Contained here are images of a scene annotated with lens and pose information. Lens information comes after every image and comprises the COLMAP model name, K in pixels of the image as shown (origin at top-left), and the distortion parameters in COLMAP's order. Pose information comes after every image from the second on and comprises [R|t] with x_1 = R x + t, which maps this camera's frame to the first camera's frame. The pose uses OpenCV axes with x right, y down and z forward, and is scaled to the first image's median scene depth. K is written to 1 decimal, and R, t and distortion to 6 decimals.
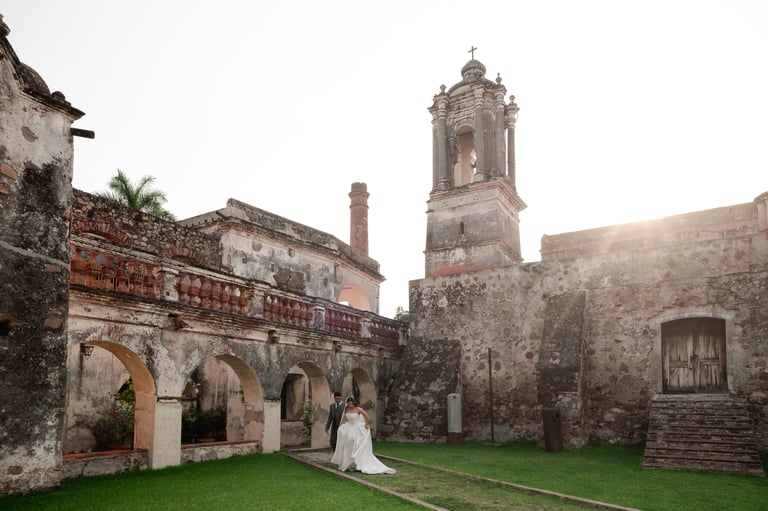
lens RADIAL K [[564.1, 0, 329.0], [0, 564.1, 379.2], [0, 0, 1]] dist [-0.010074, 0.009322]
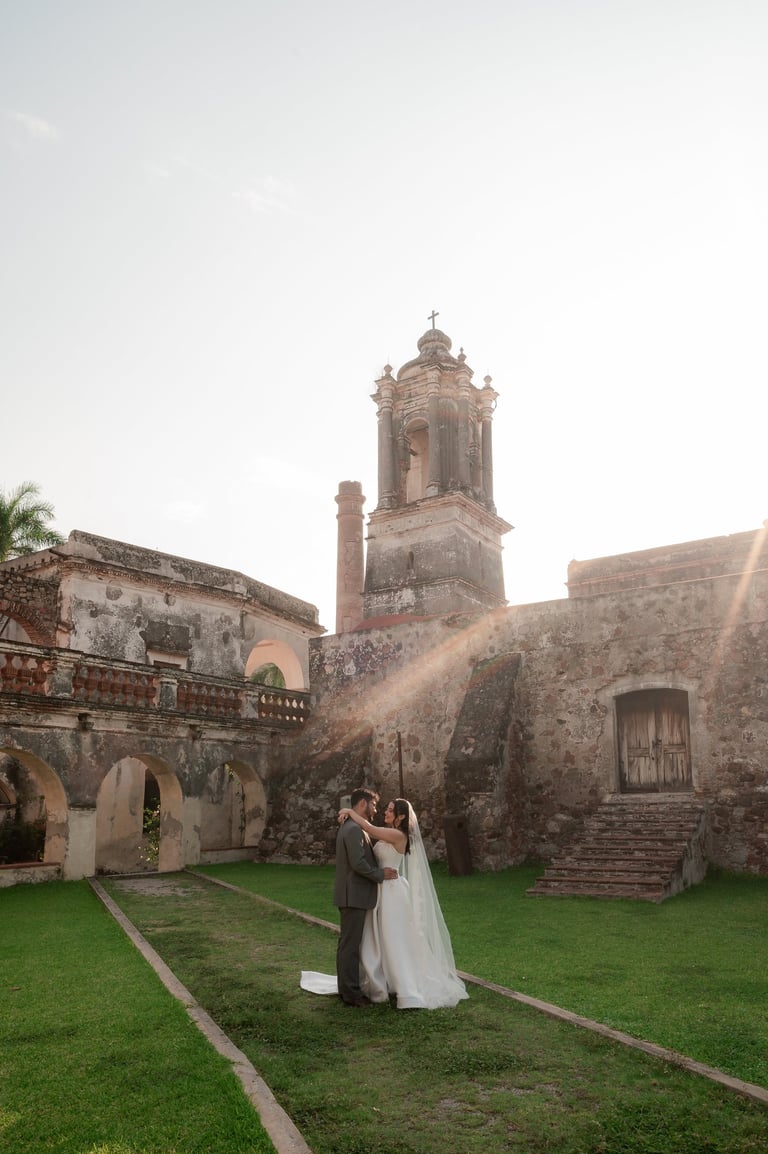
lens RADIAL K [[901.4, 0, 384.1], [0, 901.4, 699.1], [0, 0, 1]] dist [-0.019930, 0.003230]
pose [[0.999632, -0.013293, -0.023635, 0.282600], [0.011485, 0.997113, -0.075057, -0.010314], [0.024564, 0.074758, 0.996899, -0.155540]]
